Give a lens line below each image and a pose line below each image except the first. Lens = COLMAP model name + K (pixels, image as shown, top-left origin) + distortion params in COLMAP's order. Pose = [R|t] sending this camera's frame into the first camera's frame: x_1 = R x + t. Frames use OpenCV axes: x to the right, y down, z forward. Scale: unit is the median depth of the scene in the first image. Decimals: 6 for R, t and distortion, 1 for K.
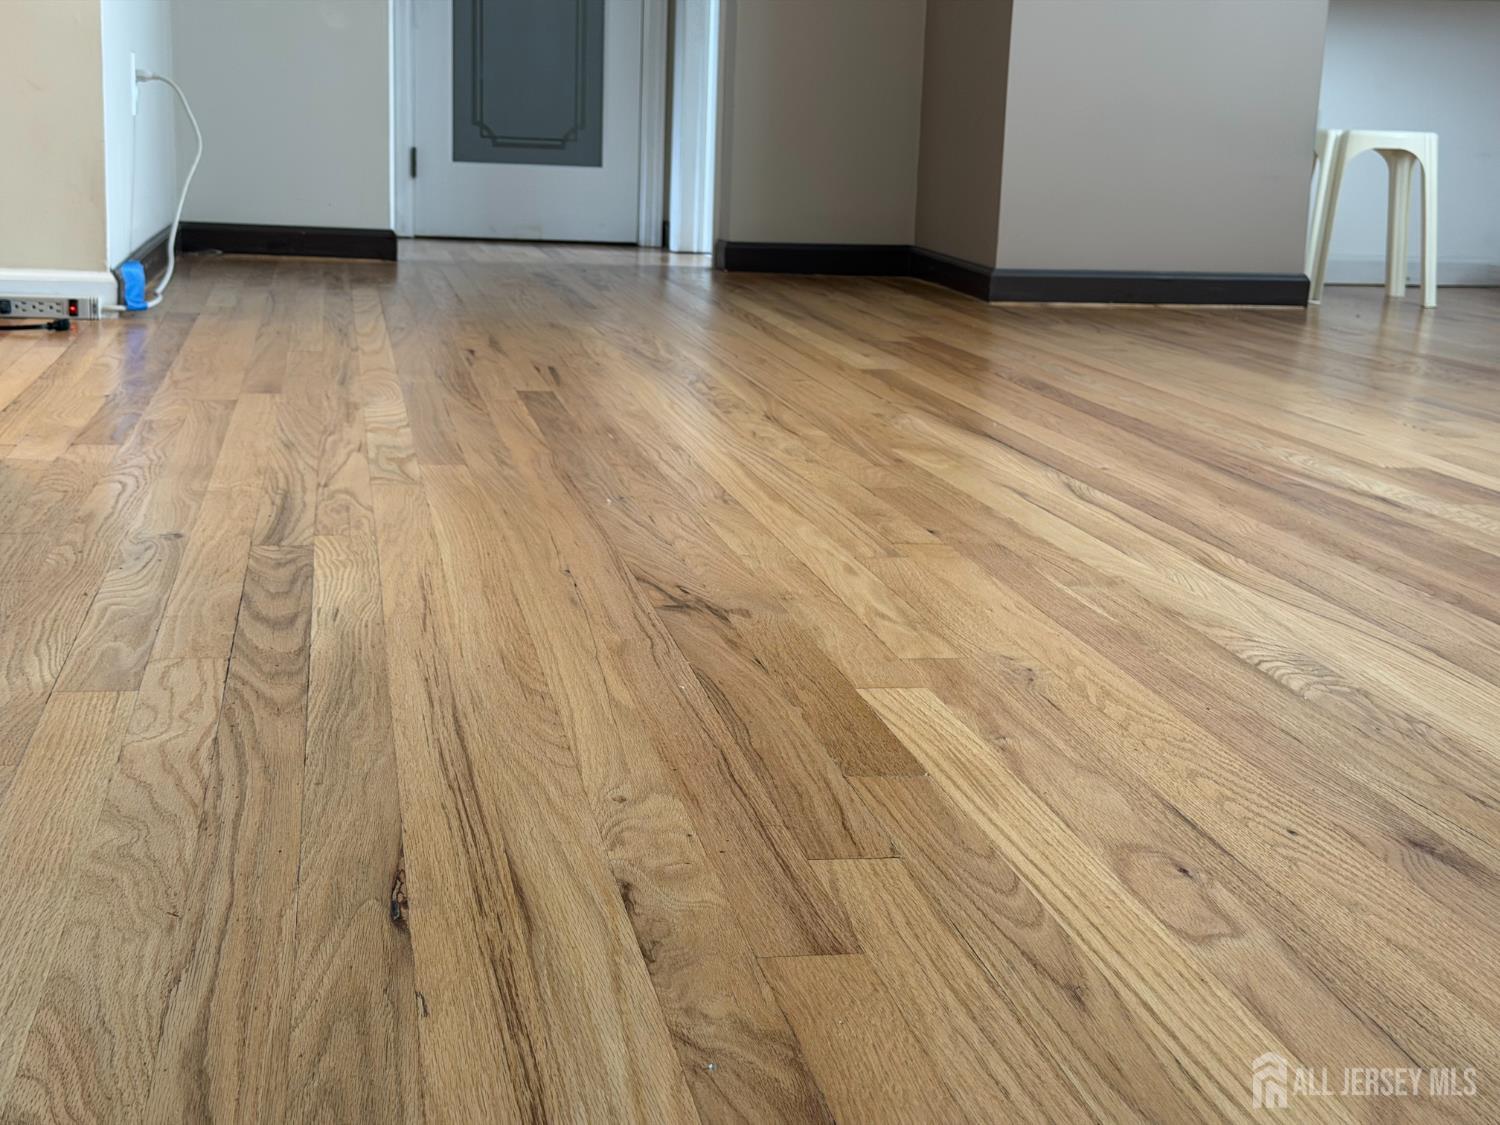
lens RADIAL K [[2132.4, 0, 751.1], [0, 2132.4, 566.7], [0, 0, 1]] dist [0.117125, 0.000000]
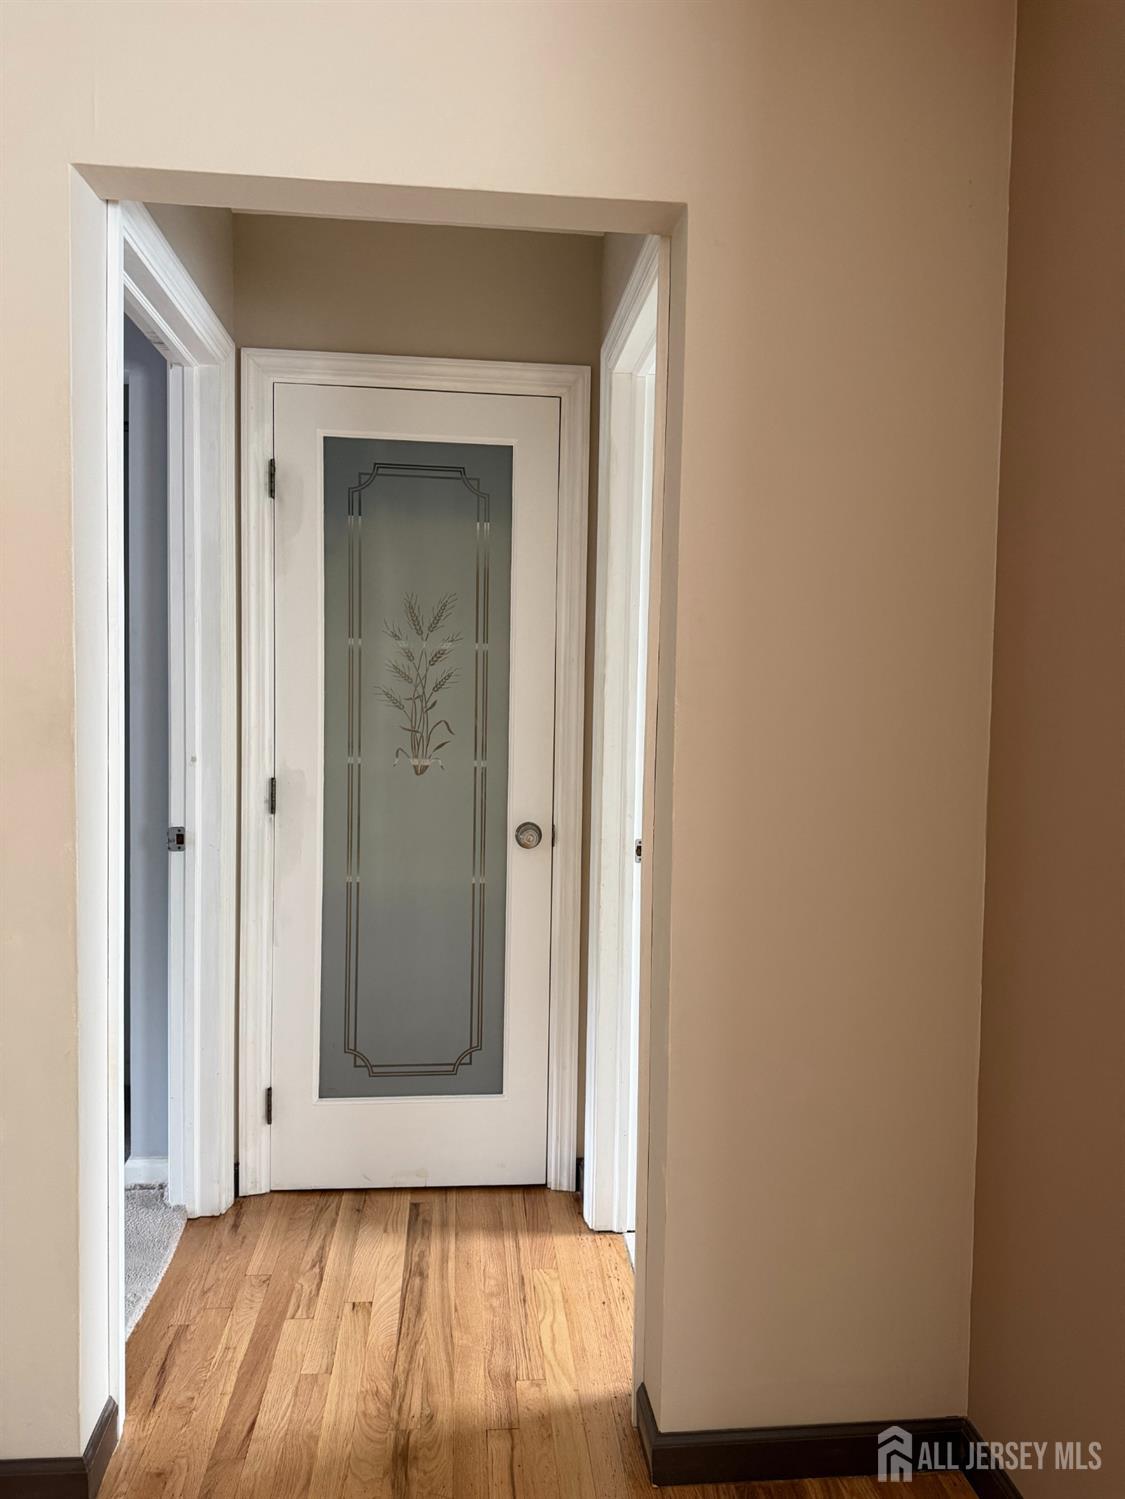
lens RADIAL K [[1061.9, 0, 557.1], [0, 1061.9, 746.7], [0, 0, 1]] dist [0.067060, -0.067317]
pose [[0.994206, -0.013566, -0.106632, -0.006455], [-0.003955, 0.986715, -0.162410, -0.493674], [0.107419, 0.161890, 0.980945, 1.135886]]
